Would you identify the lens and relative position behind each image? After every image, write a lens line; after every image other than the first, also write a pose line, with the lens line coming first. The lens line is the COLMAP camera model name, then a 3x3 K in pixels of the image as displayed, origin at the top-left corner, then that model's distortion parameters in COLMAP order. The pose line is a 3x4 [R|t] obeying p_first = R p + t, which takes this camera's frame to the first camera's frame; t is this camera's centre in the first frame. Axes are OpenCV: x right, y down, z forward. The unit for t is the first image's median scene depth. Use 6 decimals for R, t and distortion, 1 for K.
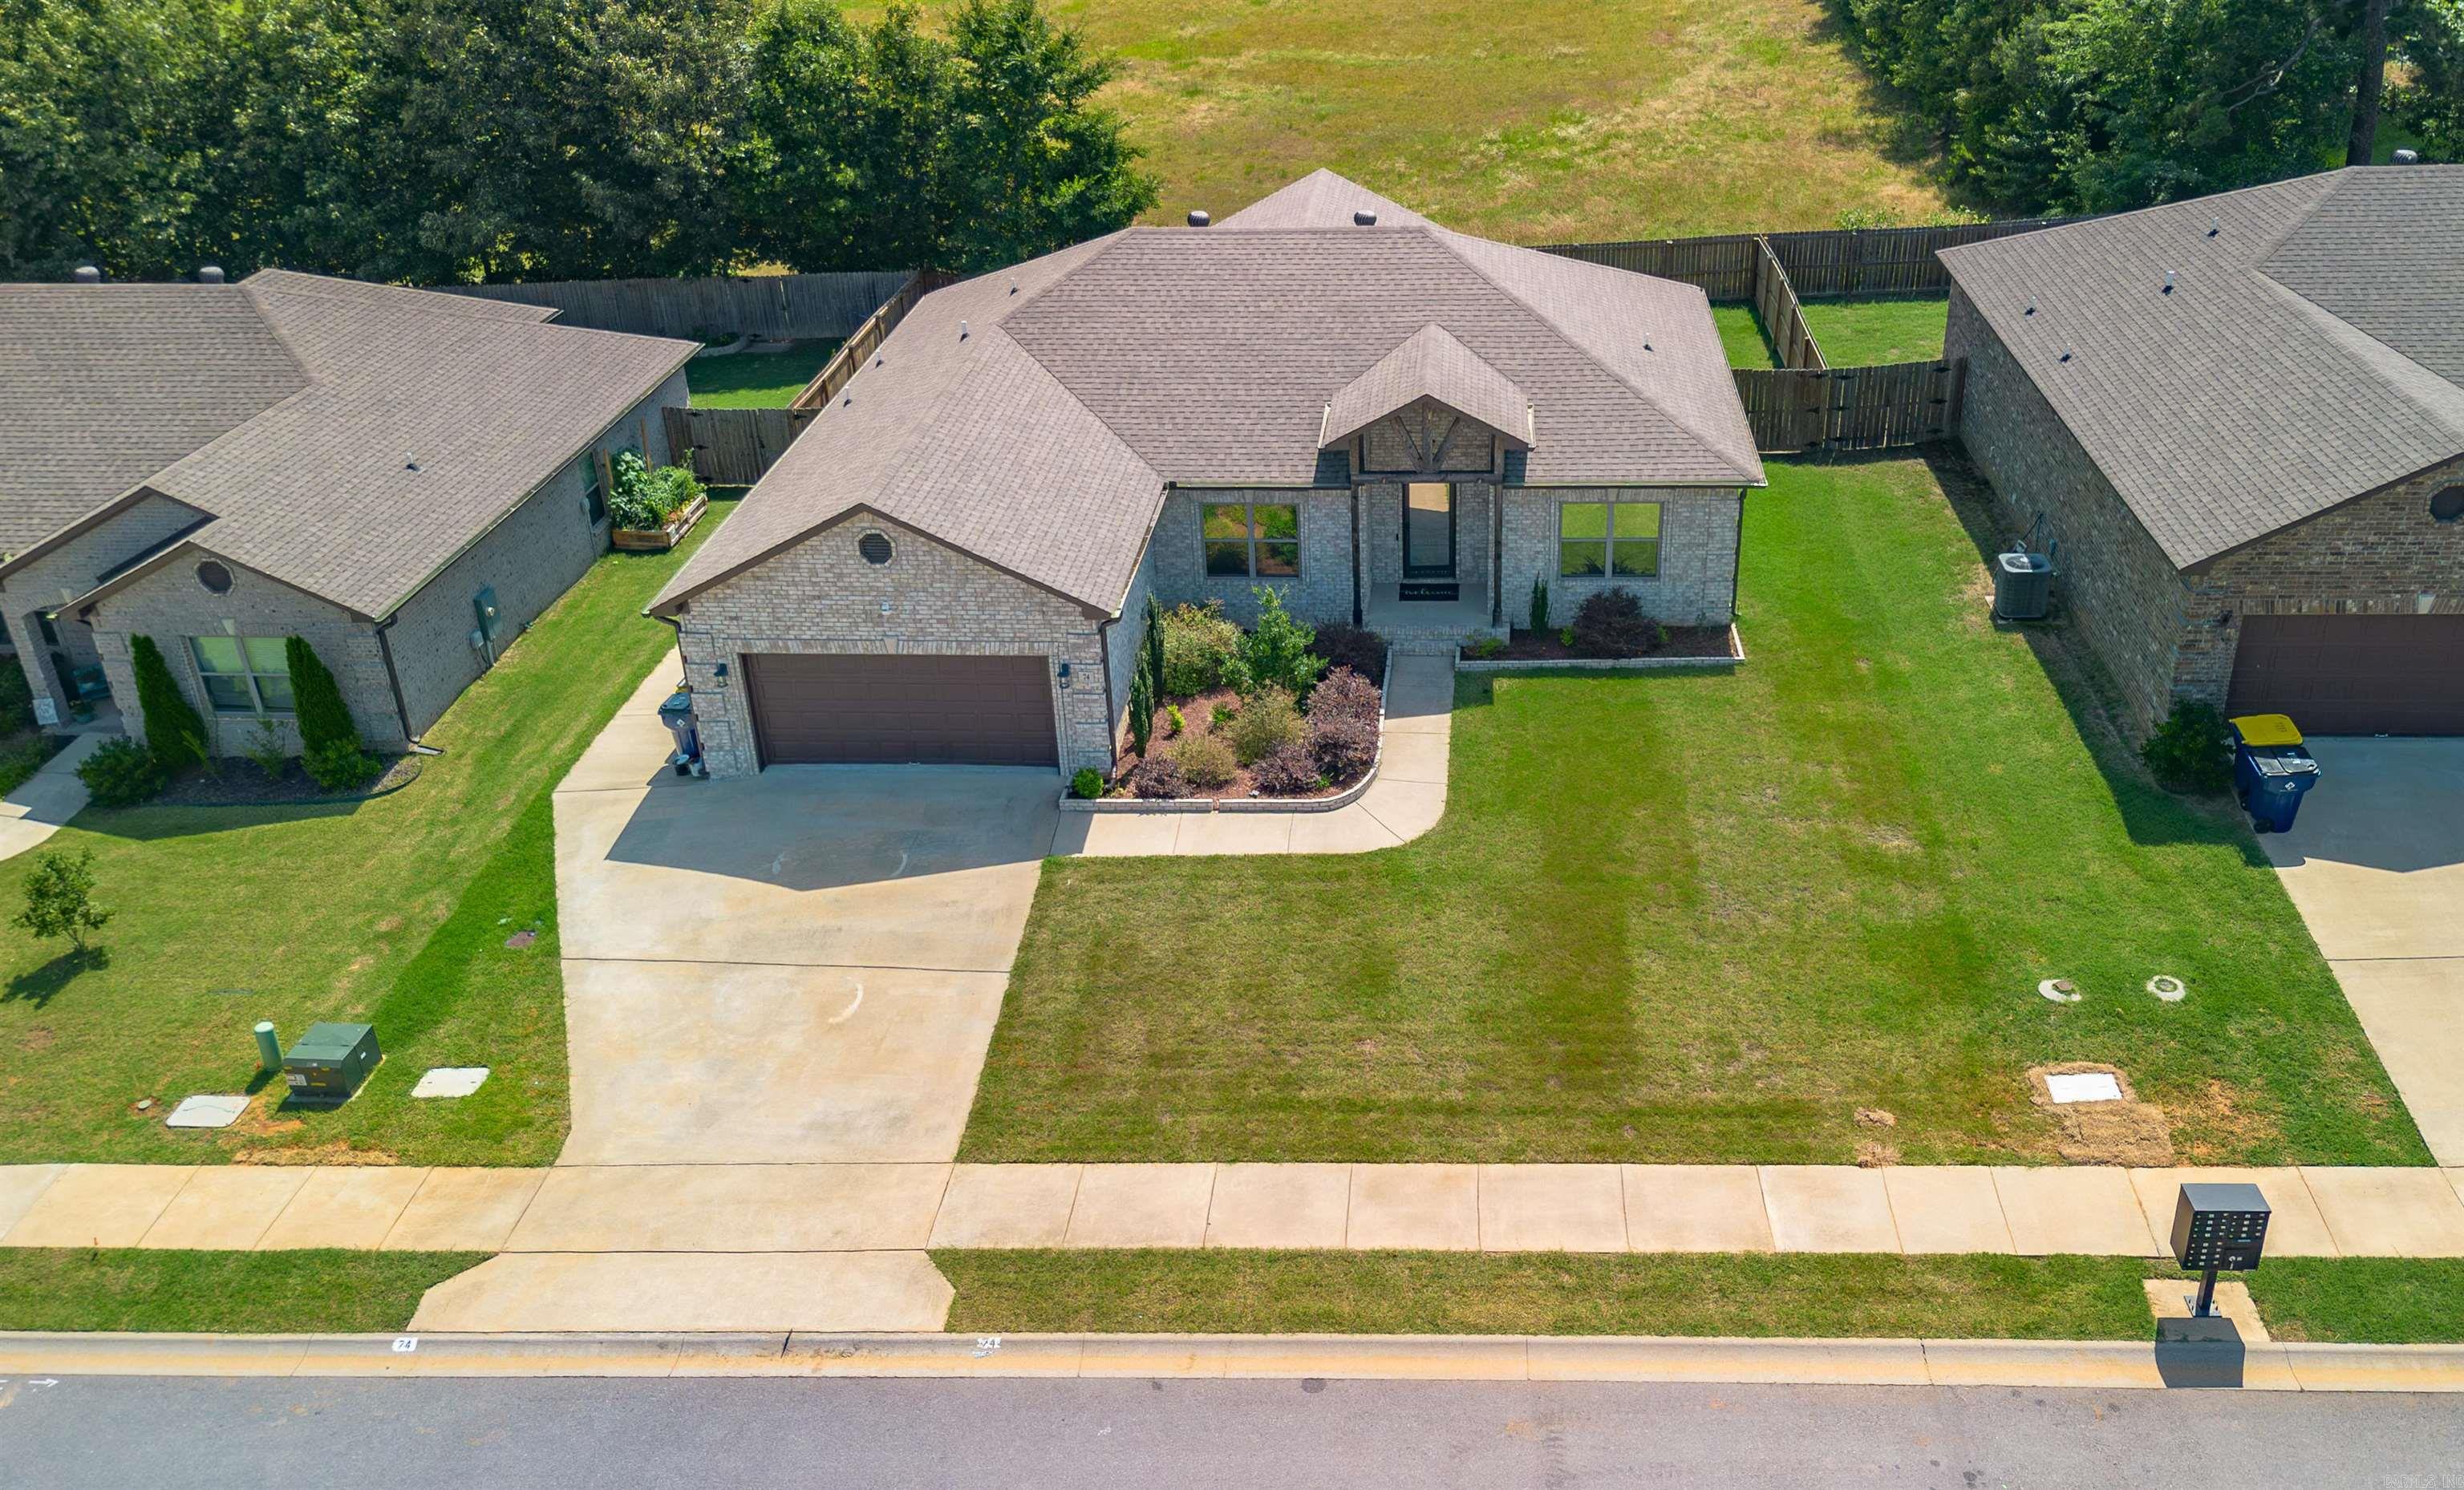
lens RADIAL K [[2009.7, 0, 1322.6], [0, 2009.7, 782.8], [0, 0, 1]] dist [0.064009, -0.060920]
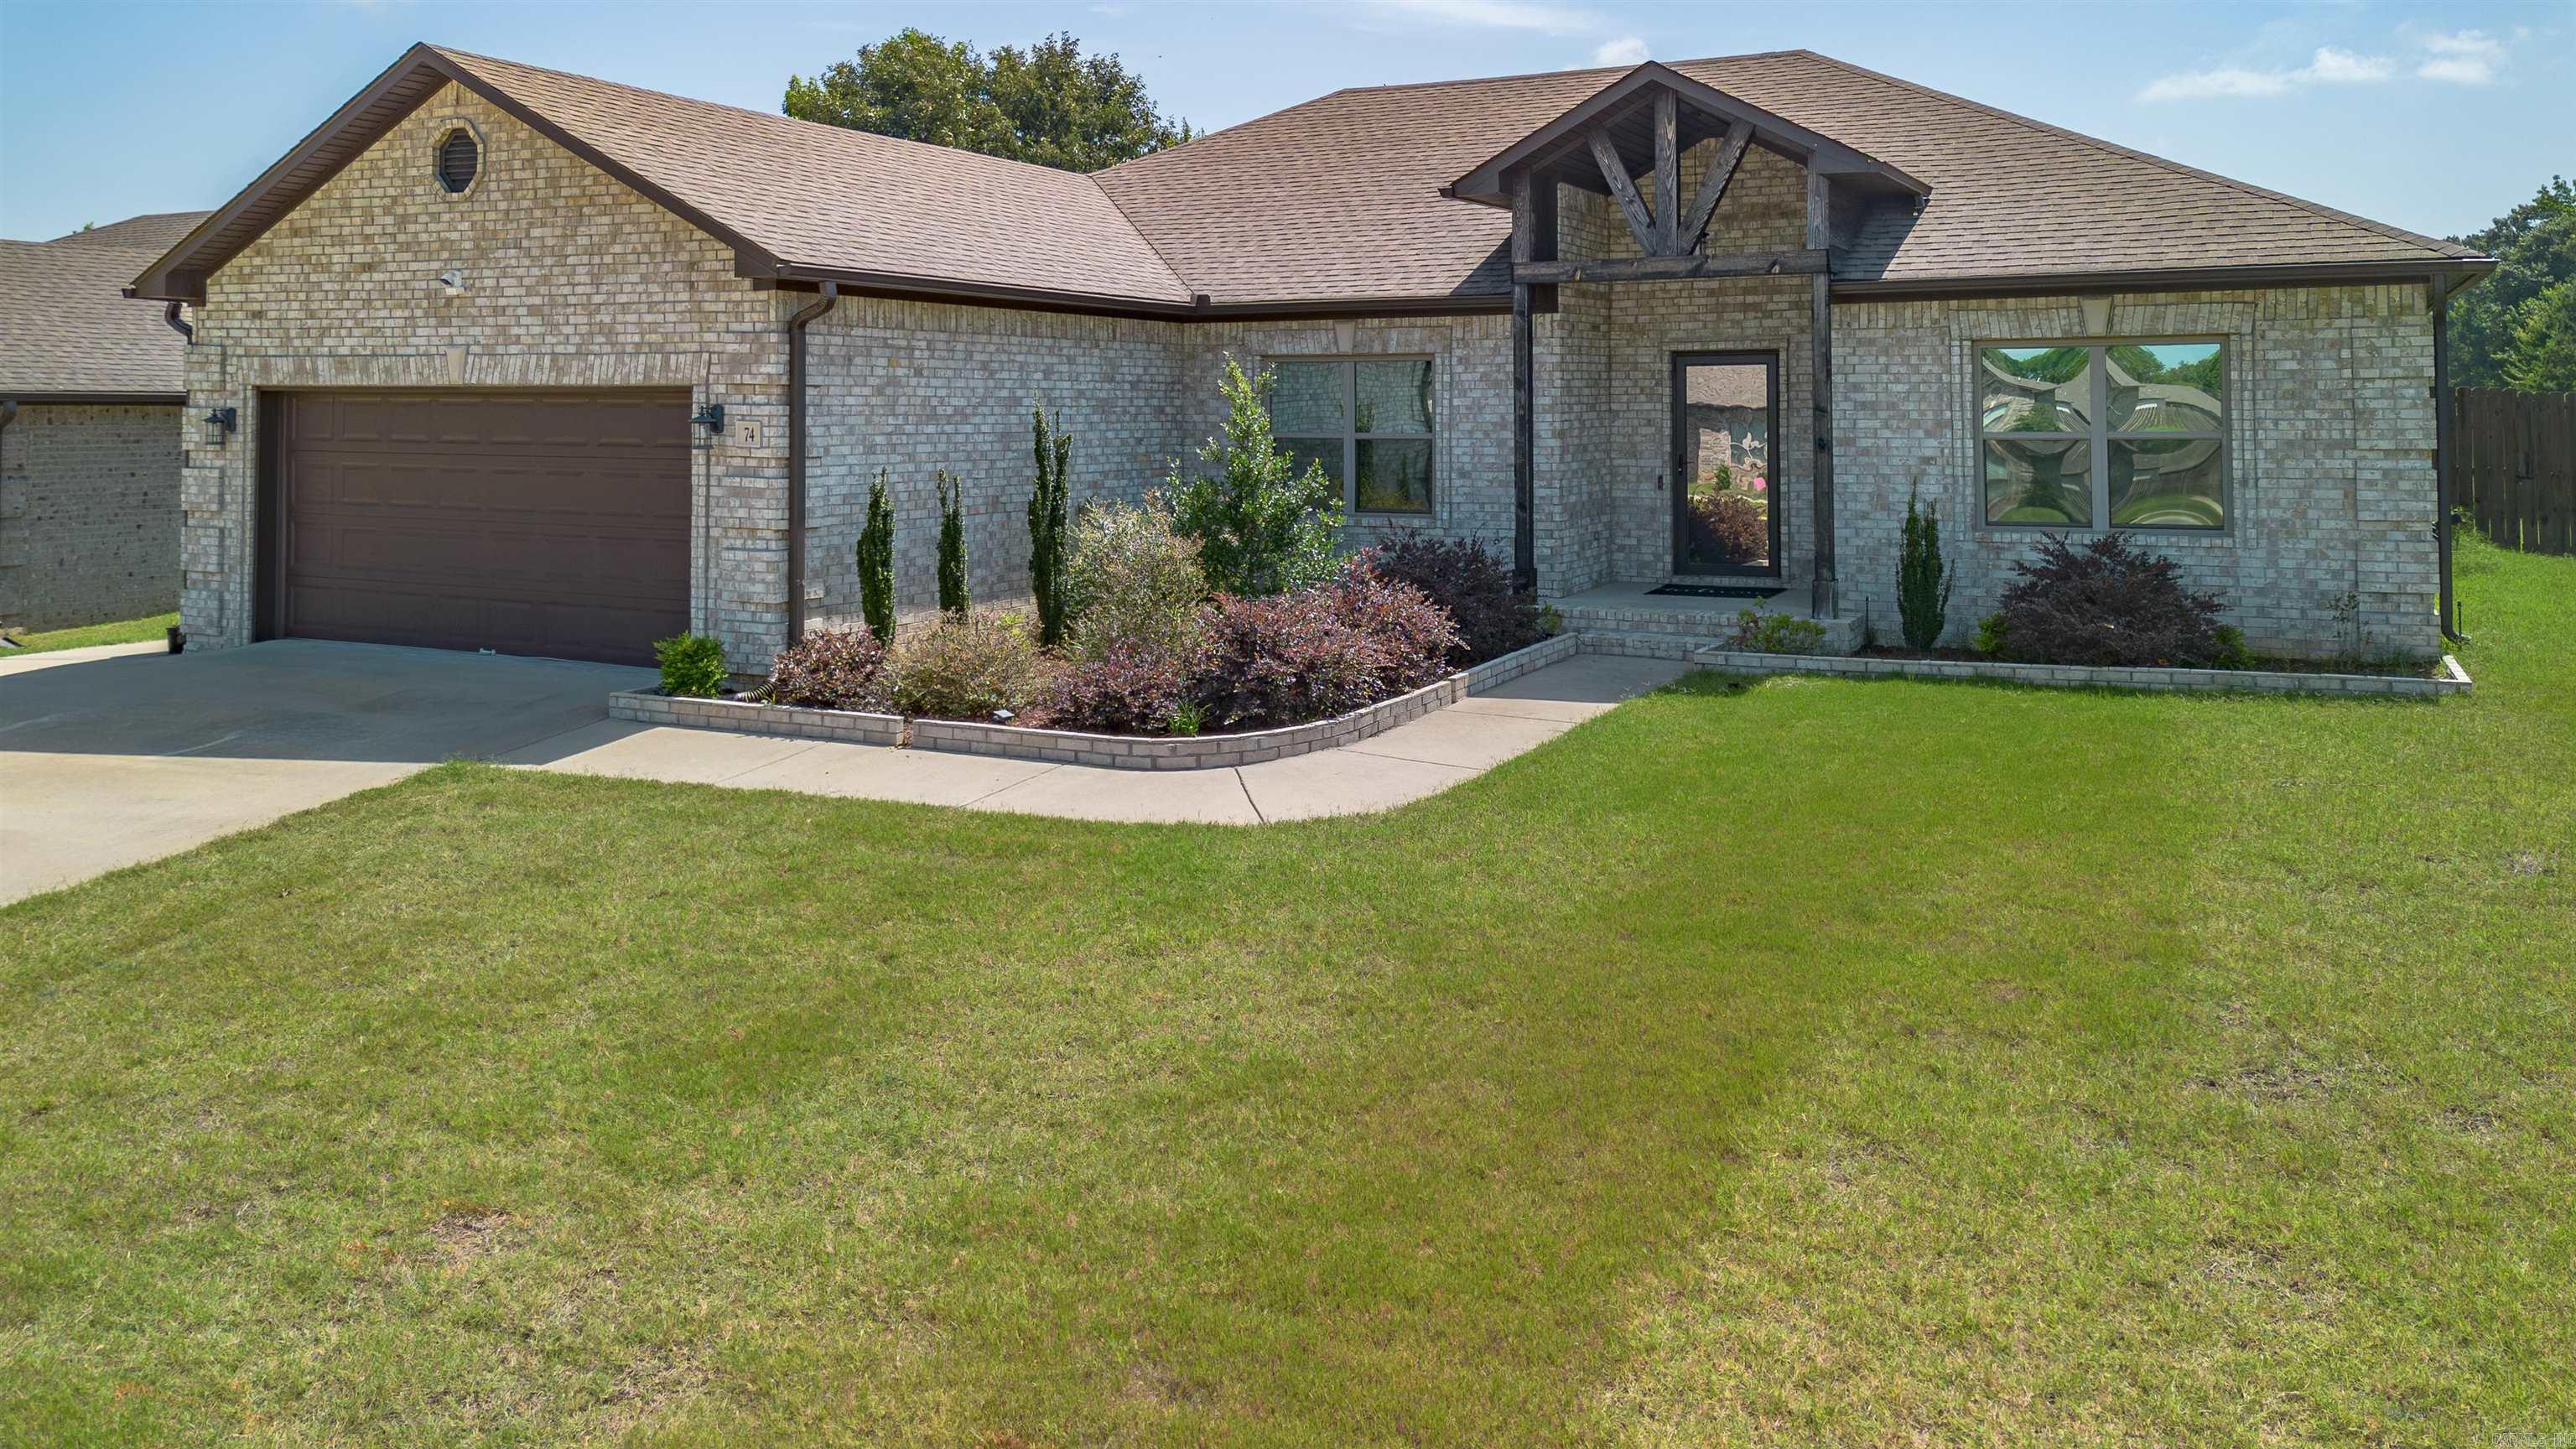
lens RADIAL K [[1915.6, 0, 1305.6], [0, 1915.6, 385.0], [0, 0, 1]] dist [0.021768, -0.003931]
pose [[0.917710, 0.018373, -0.396826, 0.173113], [-0.214476, 0.863744, -0.456012, 0.110752], [0.334377, 0.503596, 0.796607, 0.701210]]
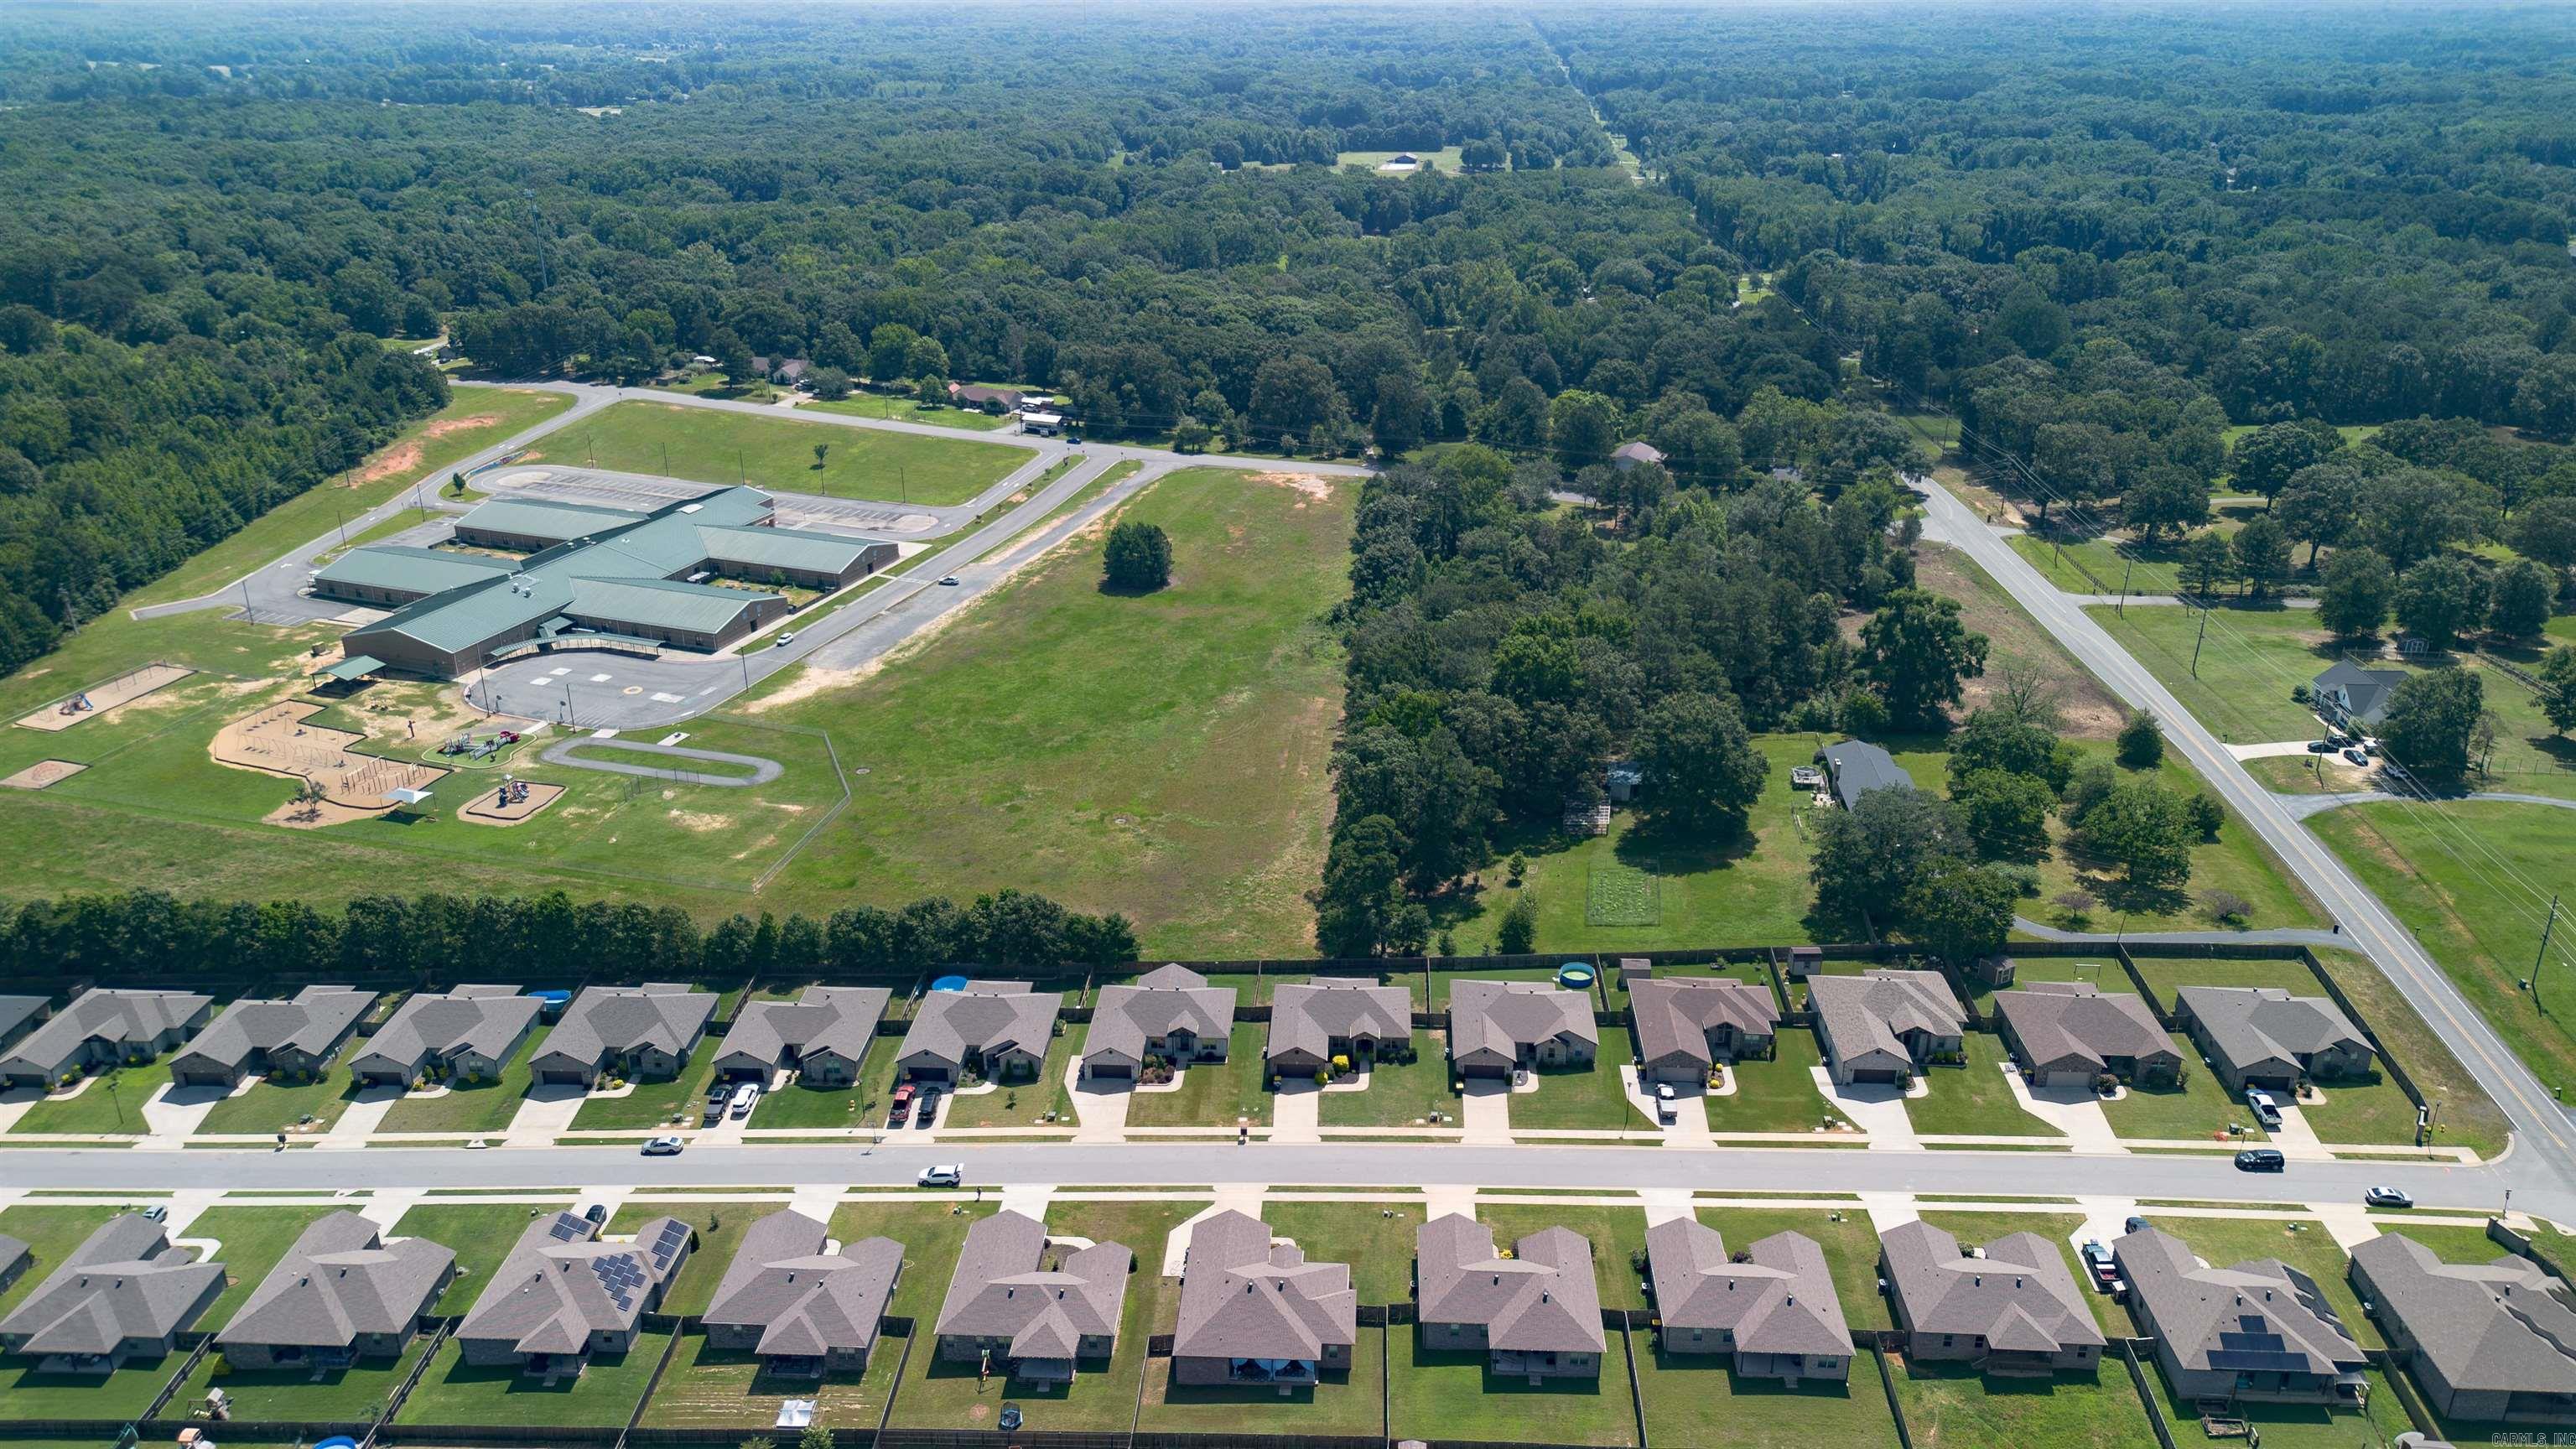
lens RADIAL K [[1832.2, 0, 1292.7], [0, 1832.2, 729.3], [0, 0, 1]] dist [0.061390, -0.059395]
pose [[0.999379, 0.018526, 0.029979, 0.258808], [-0.015227, 0.994168, -0.106761, -0.622951], [-0.031782, 0.106238, 0.993833, -6.422849]]
